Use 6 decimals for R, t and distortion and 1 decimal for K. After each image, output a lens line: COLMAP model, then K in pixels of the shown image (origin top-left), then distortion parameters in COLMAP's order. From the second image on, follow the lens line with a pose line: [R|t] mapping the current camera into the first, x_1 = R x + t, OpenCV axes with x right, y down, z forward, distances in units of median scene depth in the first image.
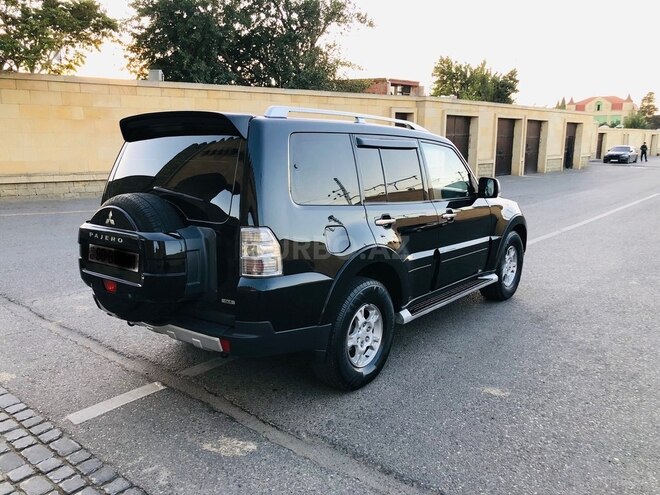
lens RADIAL K [[535.3, 0, 328.9], [0, 535.3, 246.0], [0, 0, 1]] dist [0.021346, -0.009483]
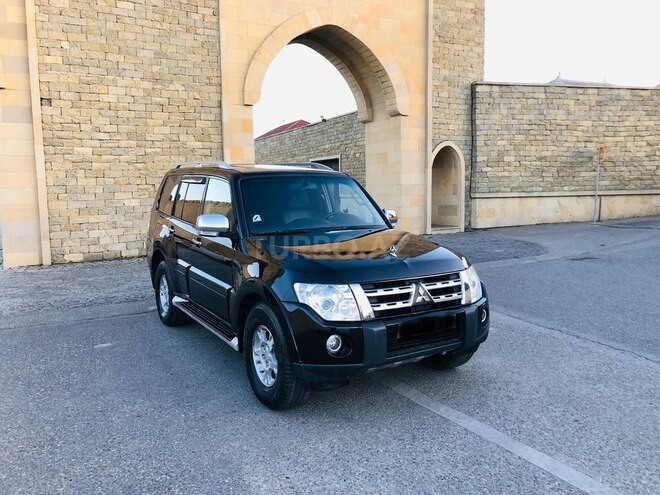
lens RADIAL K [[535.3, 0, 327.6], [0, 535.3, 244.7], [0, 0, 1]] dist [0.021346, -0.009483]
pose [[-0.355067, 0.098834, -0.929602, 1.300004], [-0.164254, 0.972331, 0.166114, -0.313266], [0.920298, 0.211672, -0.329009, 1.799552]]
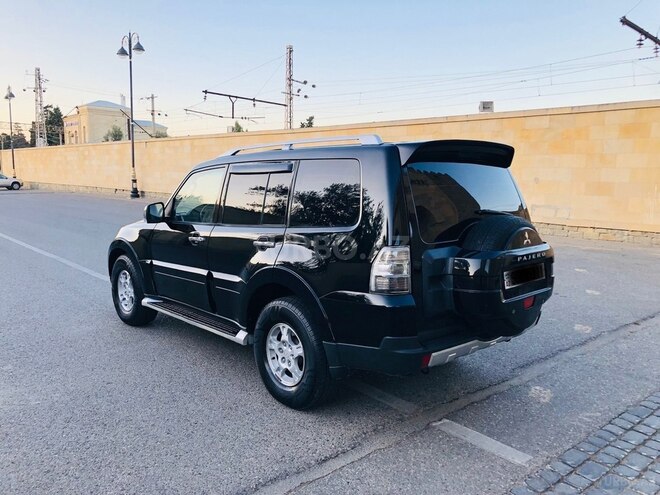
lens RADIAL K [[535.3, 0, 330.1], [0, 535.3, 241.4], [0, 0, 1]] dist [0.021346, -0.009483]
pose [[0.164269, -0.122640, 0.978762, -1.137711], [0.176876, 0.979821, 0.093087, -0.160878], [-0.970428, 0.157829, 0.182646, 0.891267]]
